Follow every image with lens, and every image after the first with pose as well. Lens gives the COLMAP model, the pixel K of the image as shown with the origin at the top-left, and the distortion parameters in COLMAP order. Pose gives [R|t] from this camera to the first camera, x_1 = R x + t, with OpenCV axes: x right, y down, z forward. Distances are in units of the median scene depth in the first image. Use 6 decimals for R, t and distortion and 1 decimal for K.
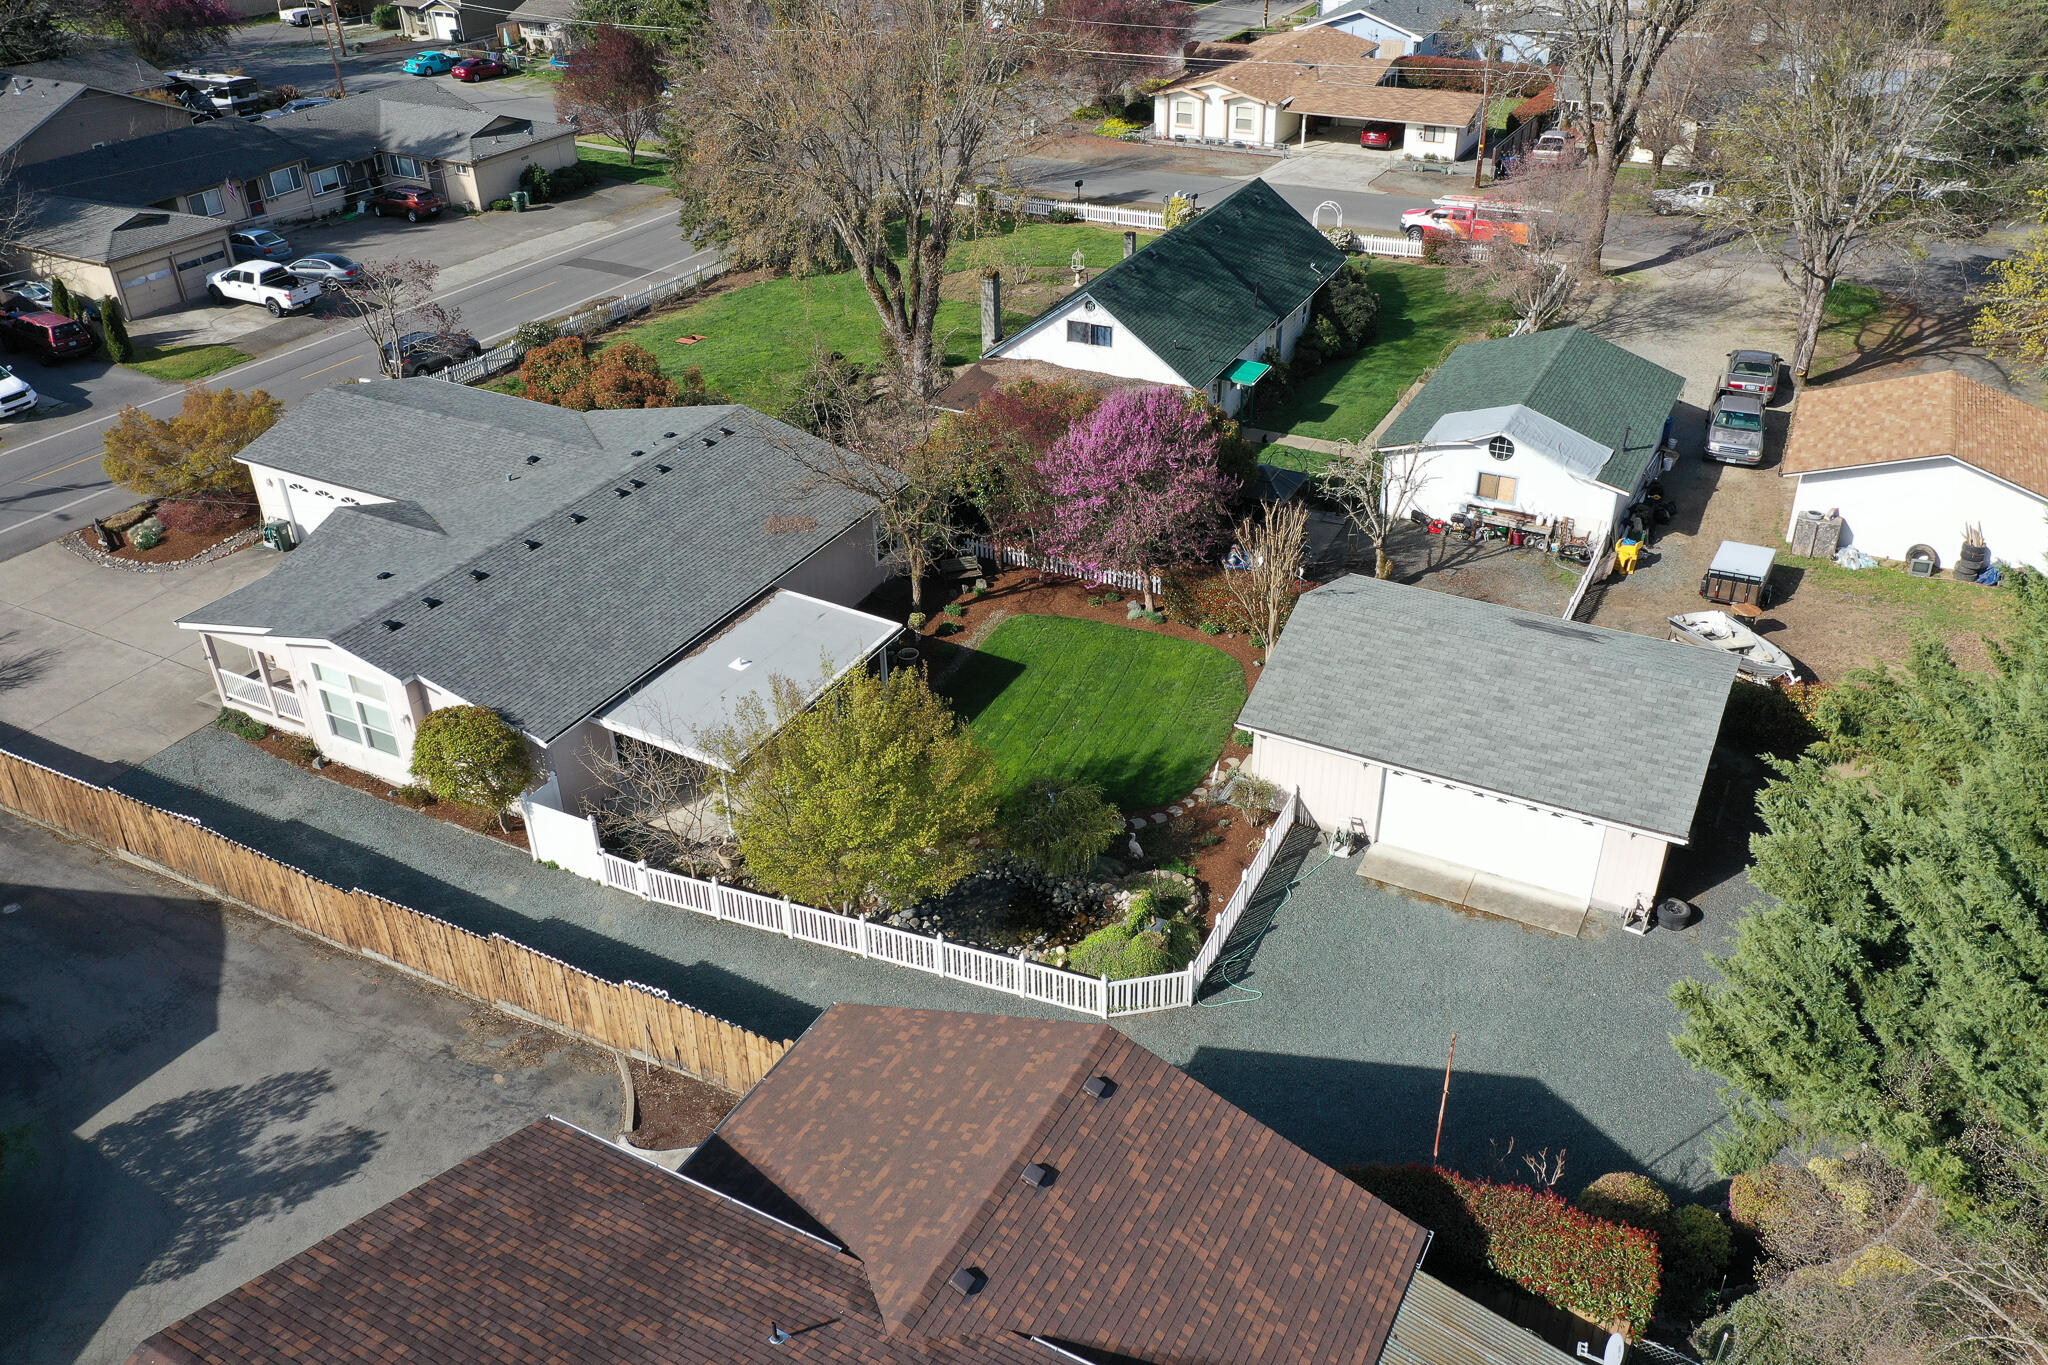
lens RADIAL K [[1615.5, 0, 1018.0], [0, 1615.5, 695.3], [0, 0, 1]] dist [0.006013, 0.001237]
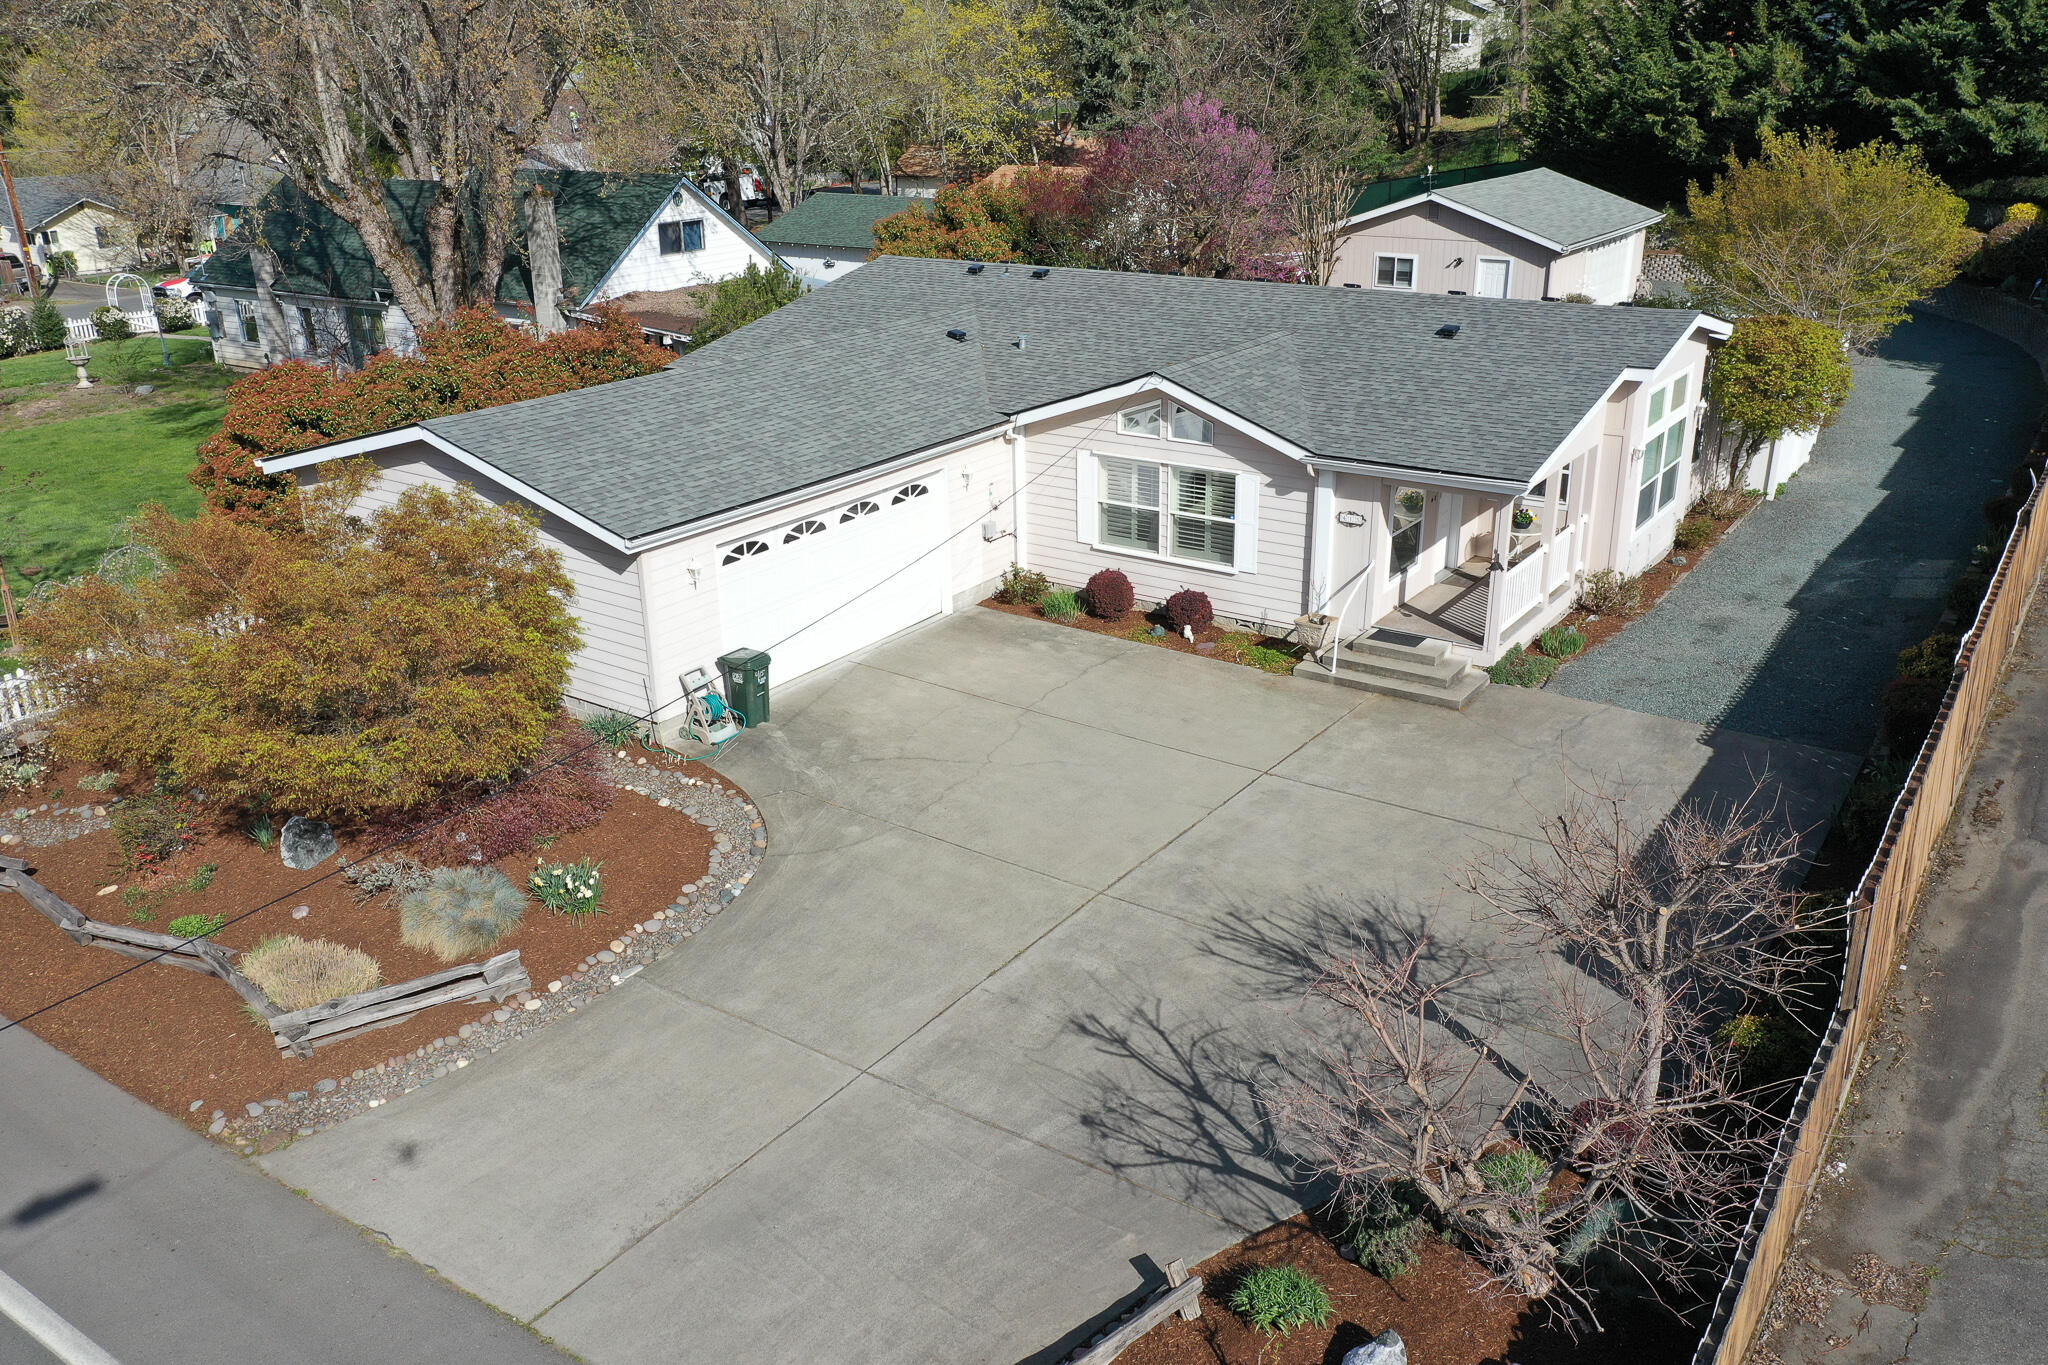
lens RADIAL K [[1615.5, 0, 1021.6], [0, 1615.5, 676.1], [0, 0, 1]] dist [0.006013, 0.001237]
pose [[0.116936, -0.342300, 0.932286, -1.186918], [0.537151, 0.811372, 0.230530, -0.229152], [-0.835341, 0.473821, 0.278745, 1.187326]]
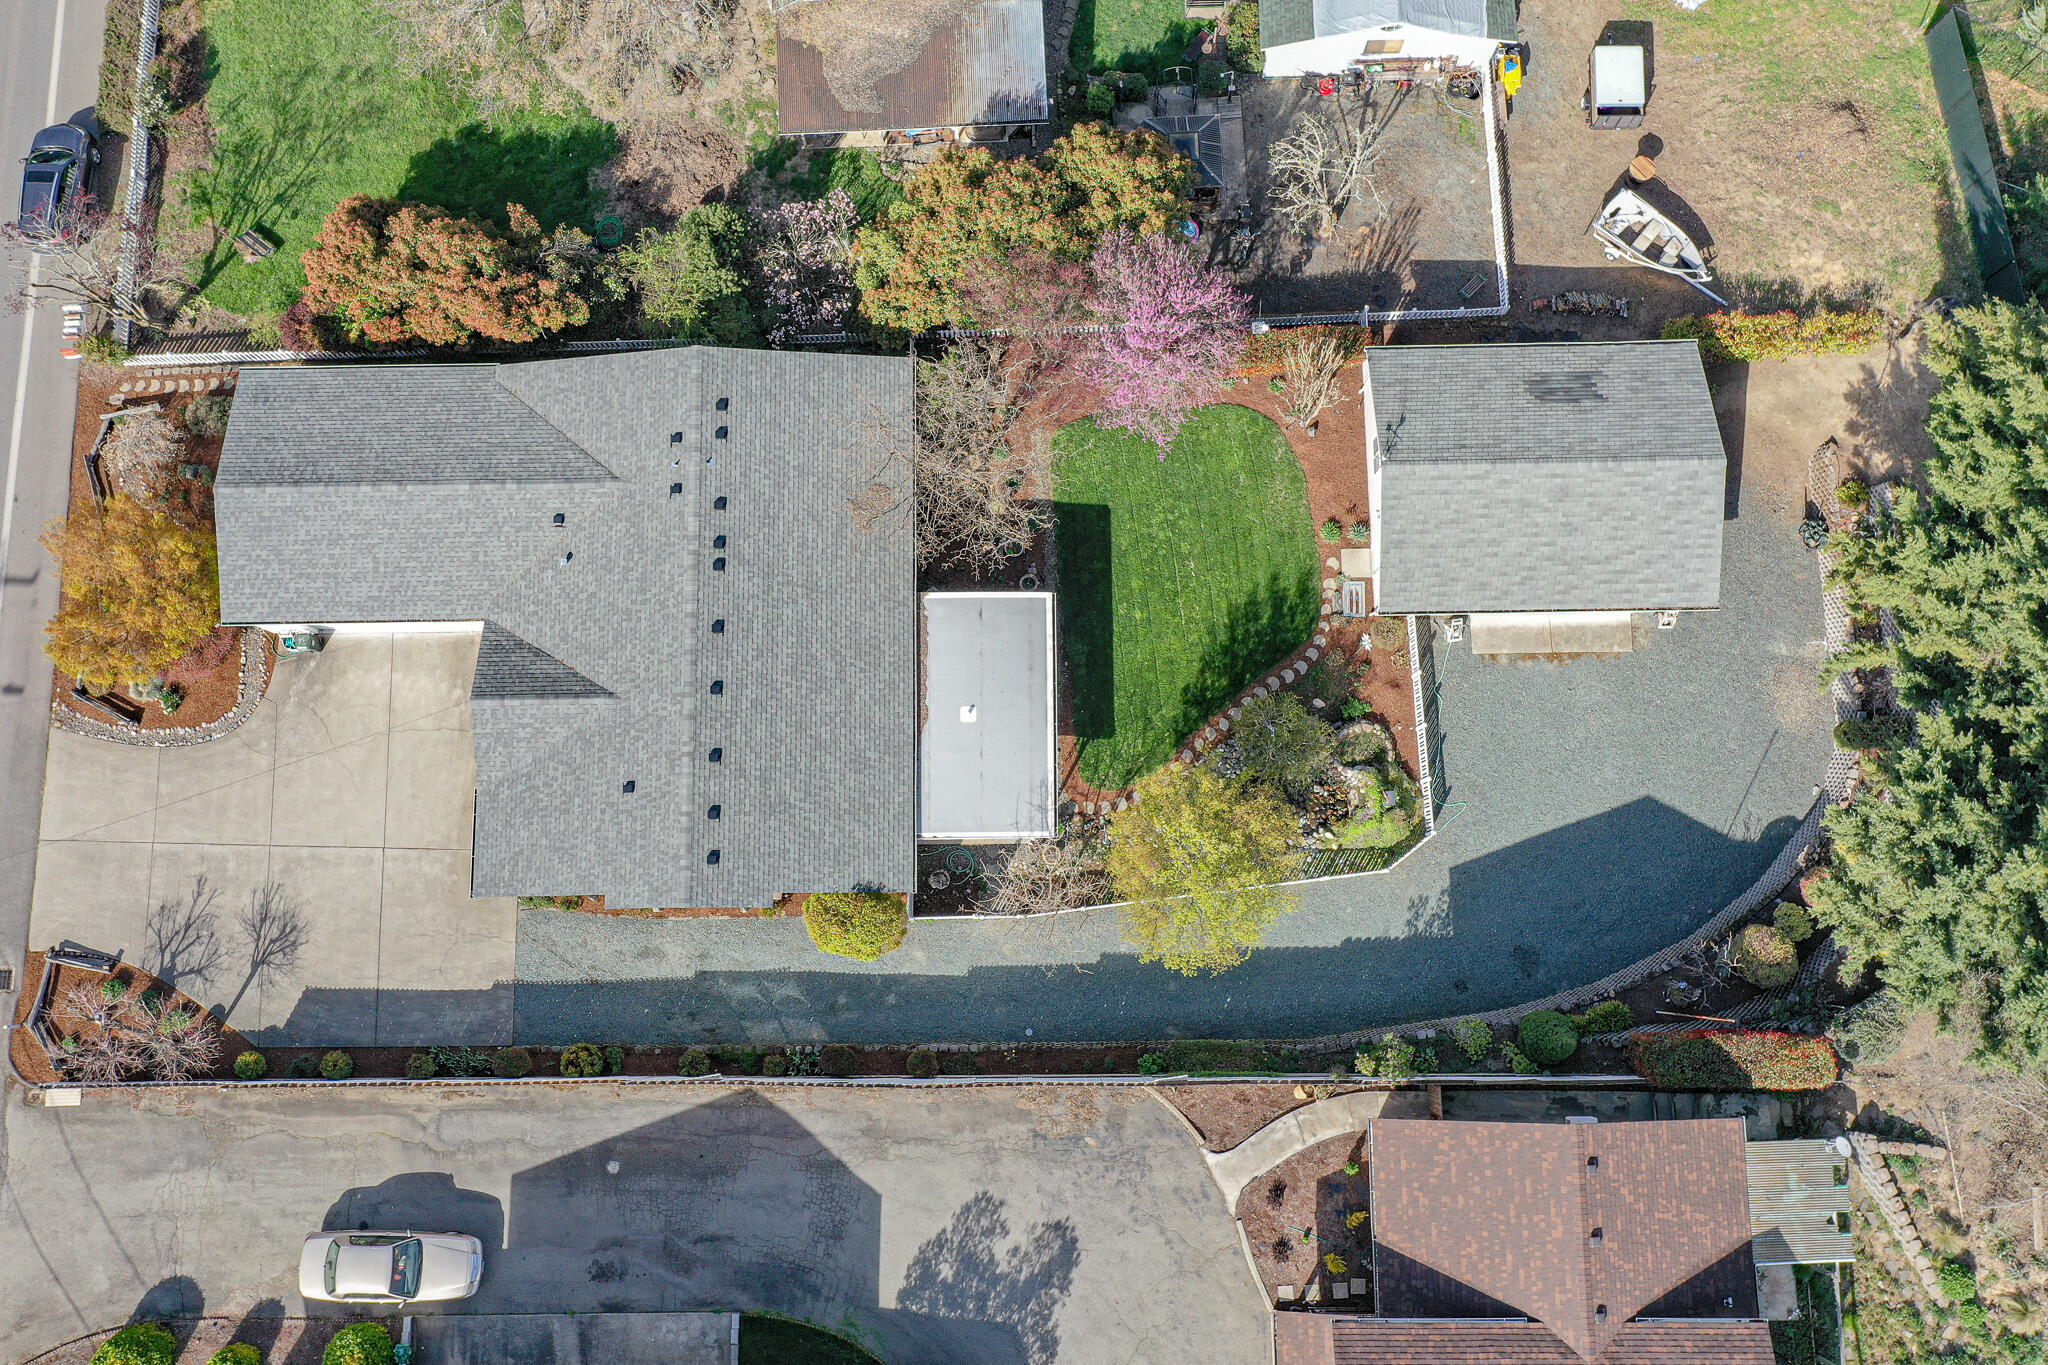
lens RADIAL K [[1615.5, 0, 1023.7], [0, 1615.5, 687.7], [0, 0, 1]] dist [0.006013, 0.001237]
pose [[0.874485, -0.478099, 0.081841, -0.250036], [0.257344, 0.600325, 0.757221, -1.014529], [-0.411158, -0.641117, 0.648011, 0.259490]]
